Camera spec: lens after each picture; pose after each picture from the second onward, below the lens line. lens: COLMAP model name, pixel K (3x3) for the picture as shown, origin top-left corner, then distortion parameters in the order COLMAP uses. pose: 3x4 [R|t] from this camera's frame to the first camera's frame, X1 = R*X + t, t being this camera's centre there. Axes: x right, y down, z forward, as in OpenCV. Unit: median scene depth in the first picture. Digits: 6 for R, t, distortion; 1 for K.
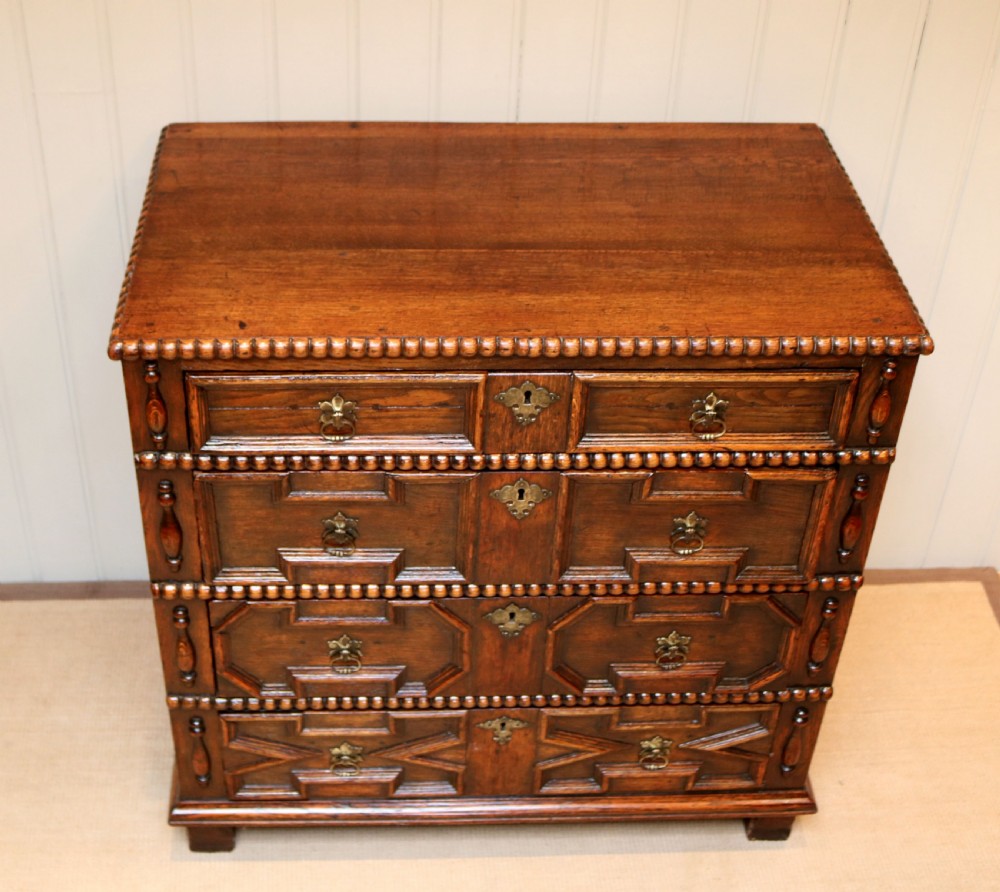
lens RADIAL K [[1409.2, 0, 453.4], [0, 1409.2, 423.0], [0, 0, 1]] dist [-0.072918, 0.000000]
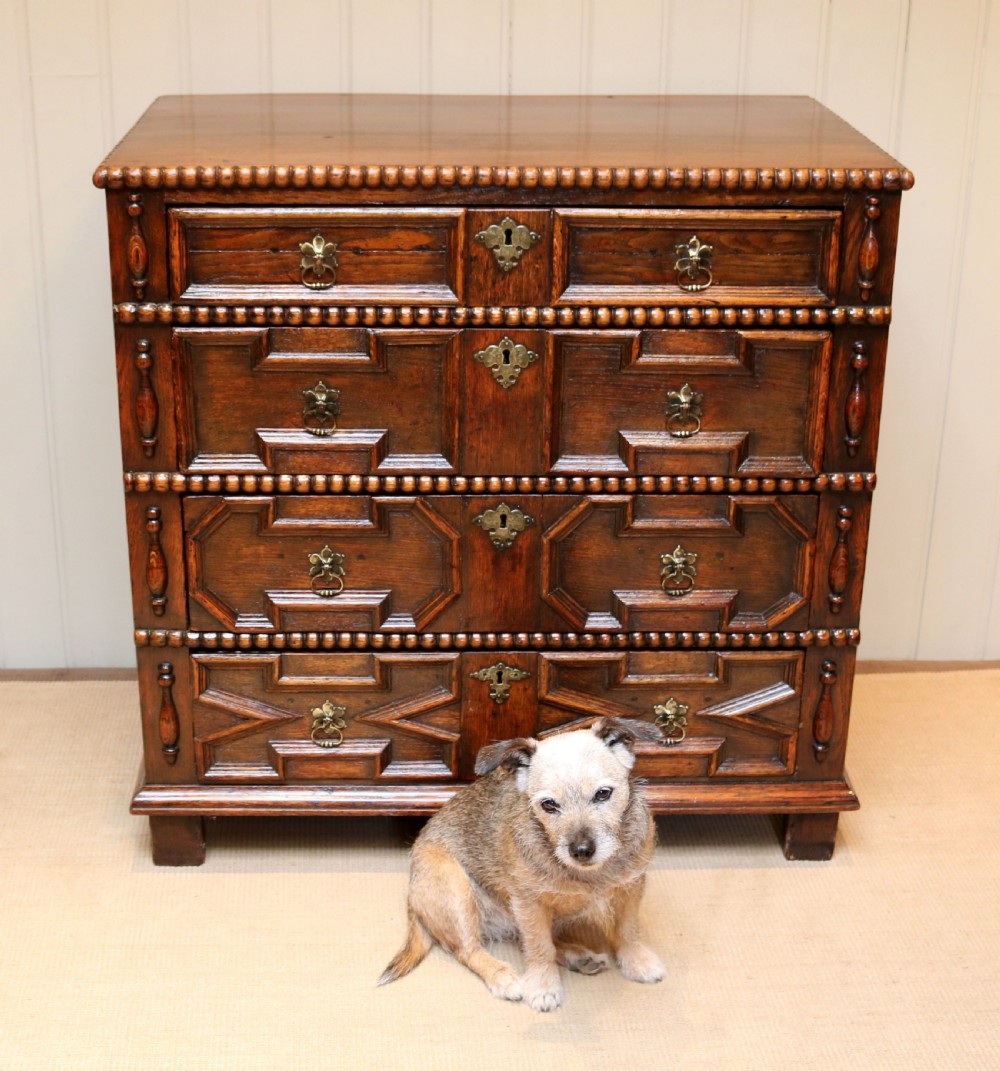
lens RADIAL K [[1645.9, 0, 453.8], [0, 1645.9, 488.4], [0, 0, 1]] dist [-0.064369, 0.000000]
pose [[0.999641, -0.012708, -0.023580, 0.037264], [0.006281, 0.966961, -0.254845, 0.427354], [0.026040, 0.254606, 0.966694, -0.077046]]
